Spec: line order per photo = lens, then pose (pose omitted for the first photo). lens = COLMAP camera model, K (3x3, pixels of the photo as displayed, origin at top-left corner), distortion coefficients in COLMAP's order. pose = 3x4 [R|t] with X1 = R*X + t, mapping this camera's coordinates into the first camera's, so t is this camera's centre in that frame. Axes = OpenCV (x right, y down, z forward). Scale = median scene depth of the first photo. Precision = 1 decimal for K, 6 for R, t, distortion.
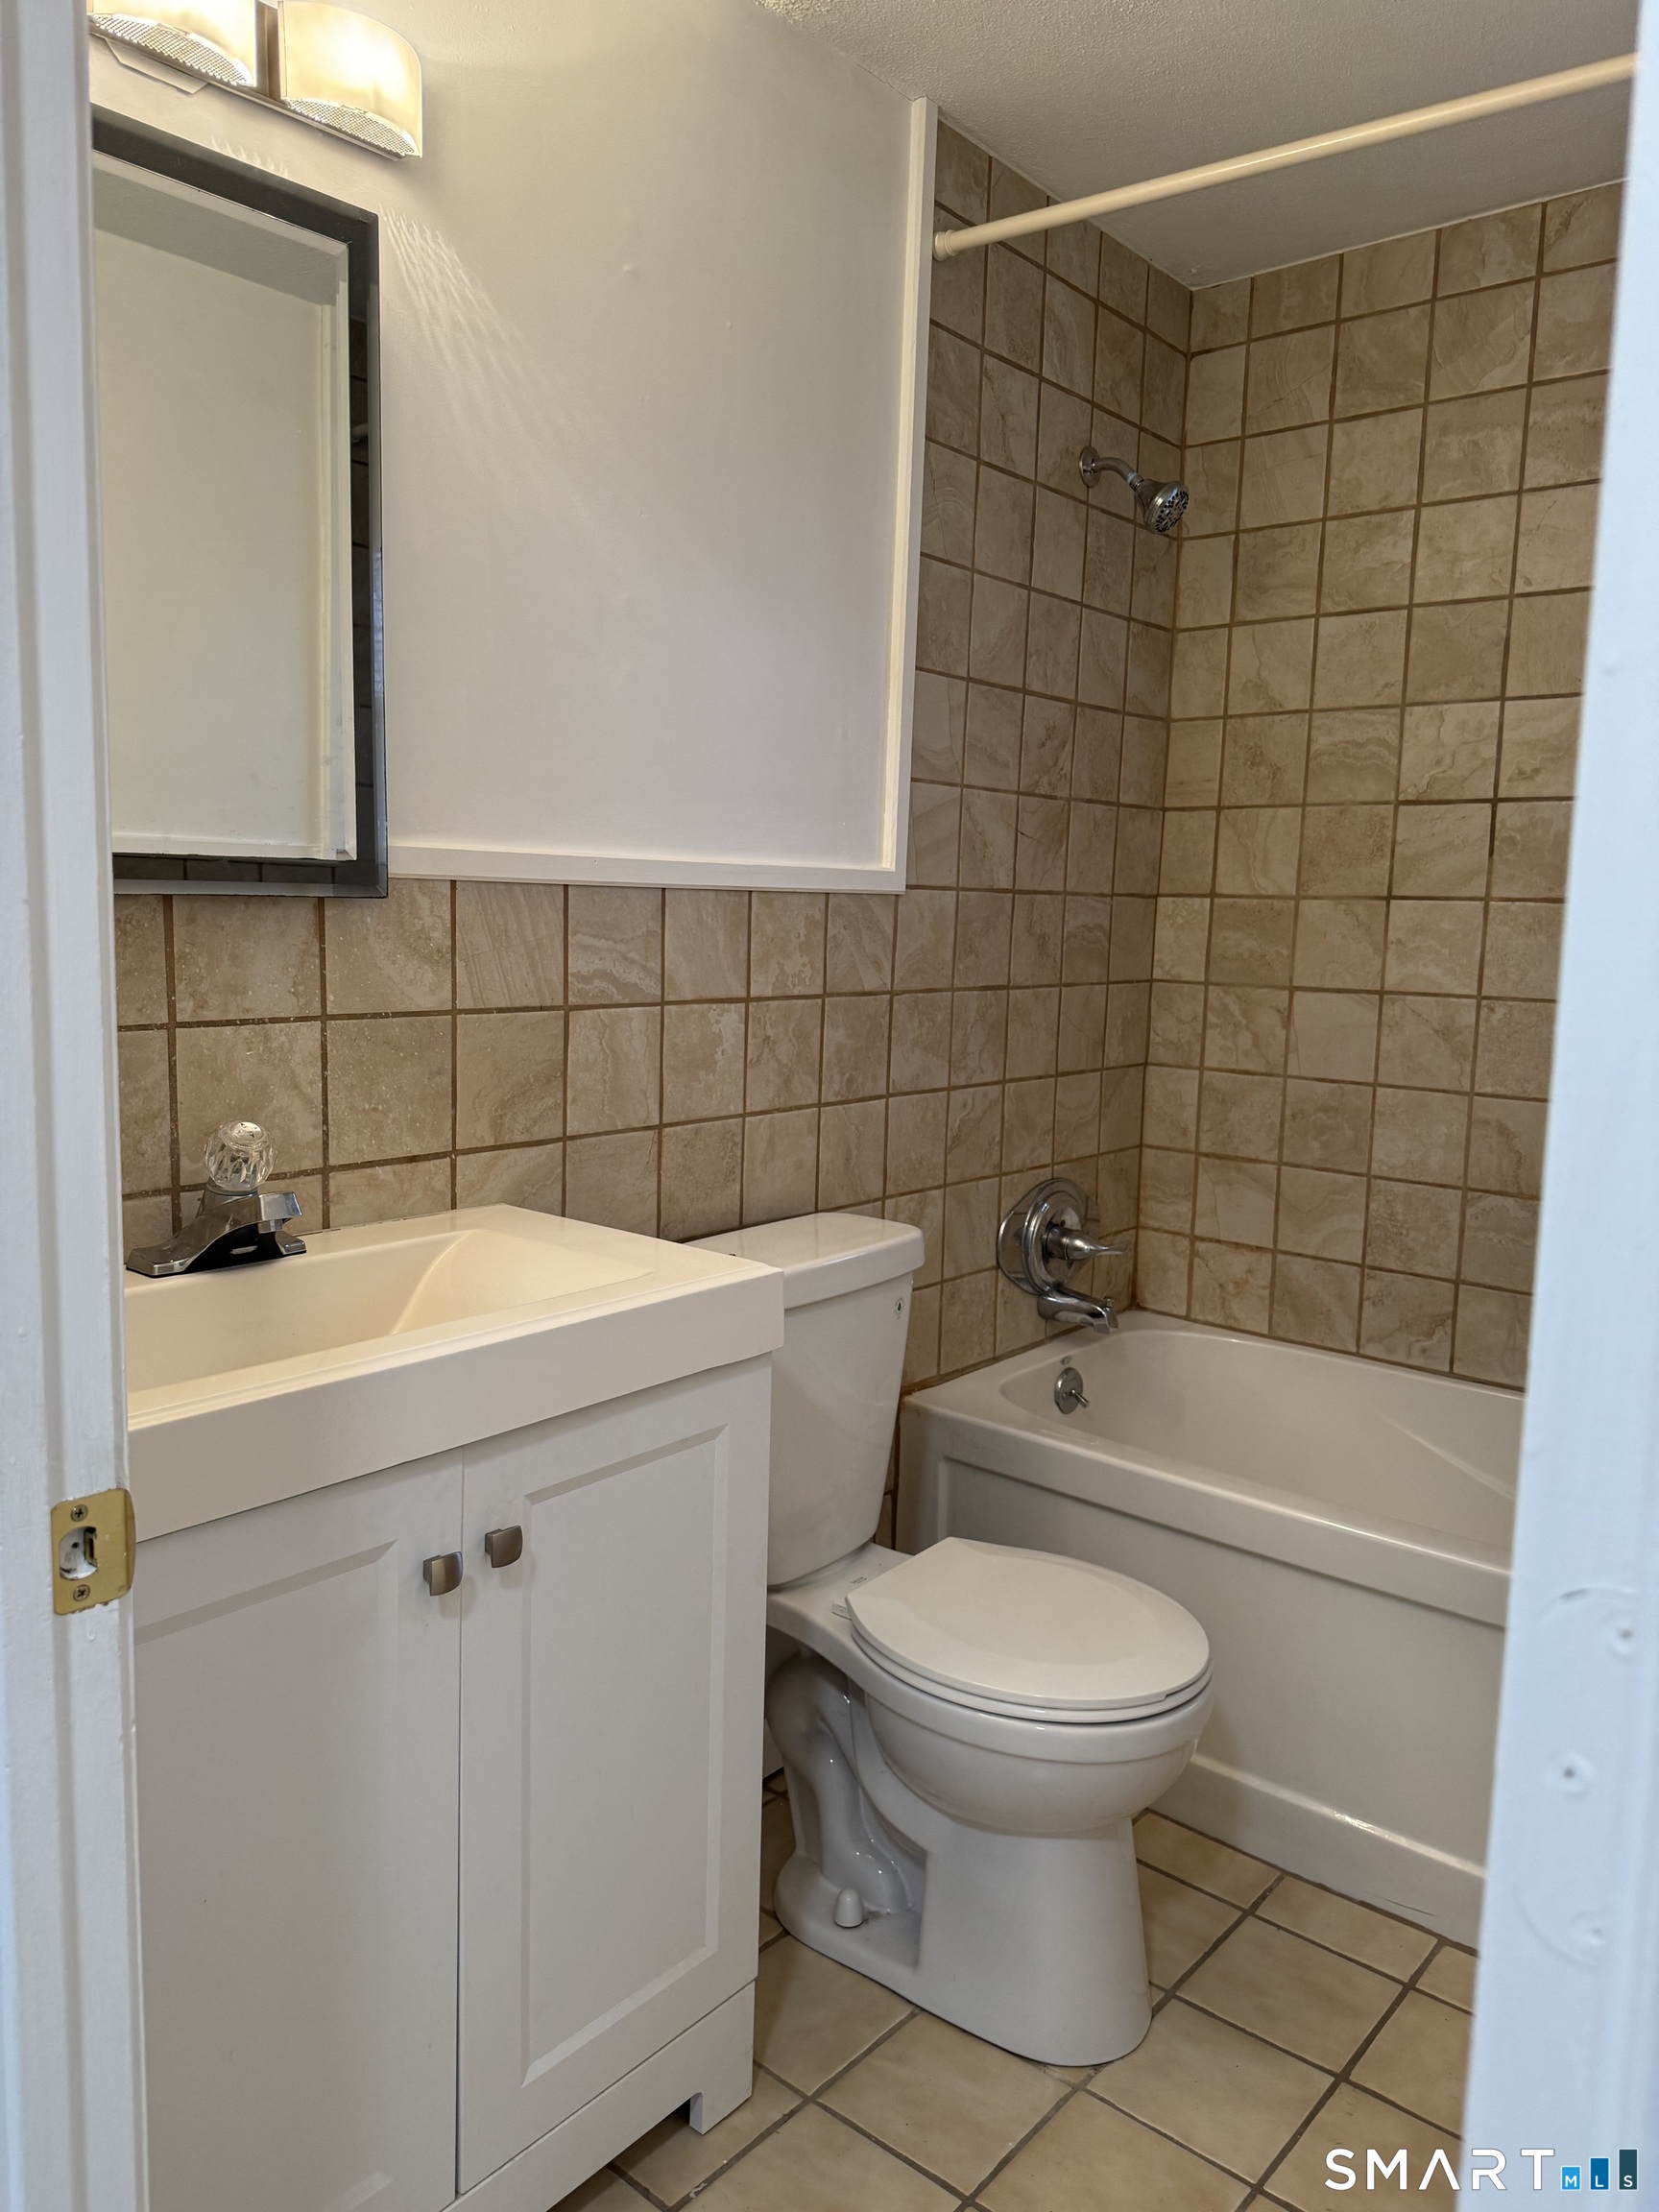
lens RADIAL K [[1579.4, 0, 826.1], [0, 1579.4, 1174.8], [0, 0, 1]] dist [0.150157, -0.188290]
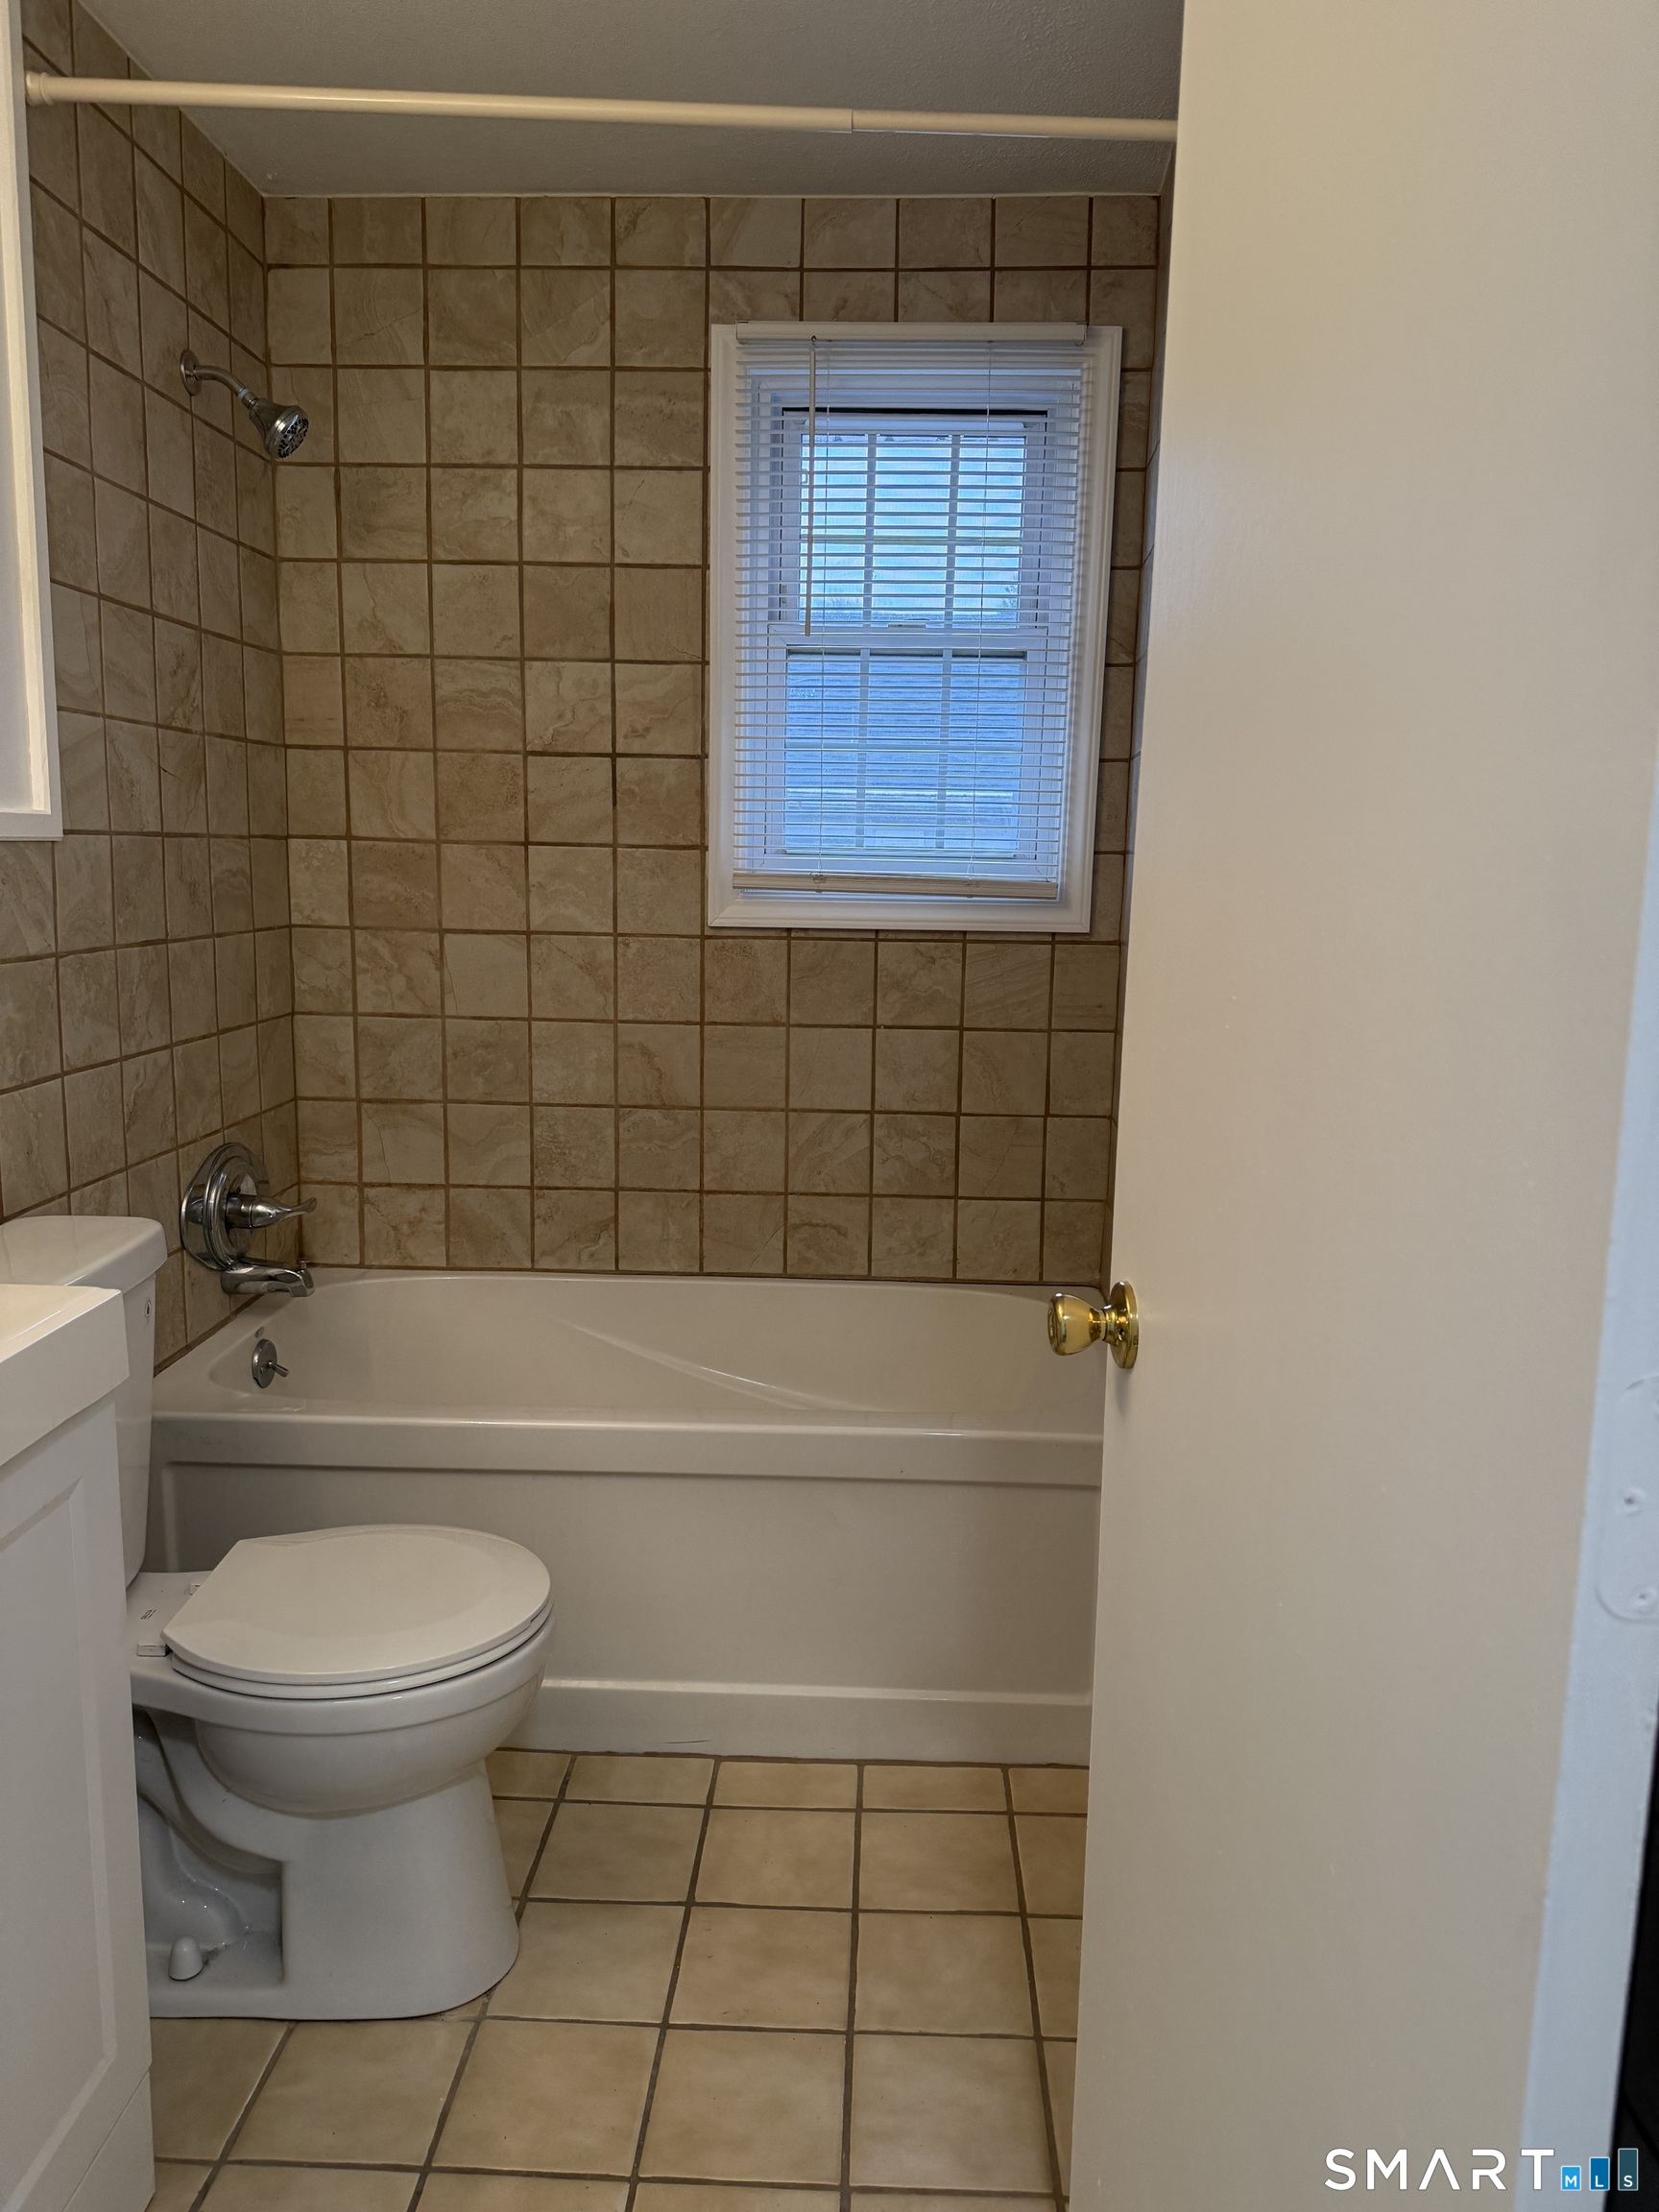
lens RADIAL K [[1556.2, 0, 828.4], [0, 1556.2, 1182.6], [0, 0, 1]] dist [0.197635, -0.276906]
pose [[0.790353, -0.145324, 0.595167, -0.151971], [0.113925, 0.989378, 0.090294, -0.021556], [-0.601967, -0.003560, 0.798513, 0.042871]]
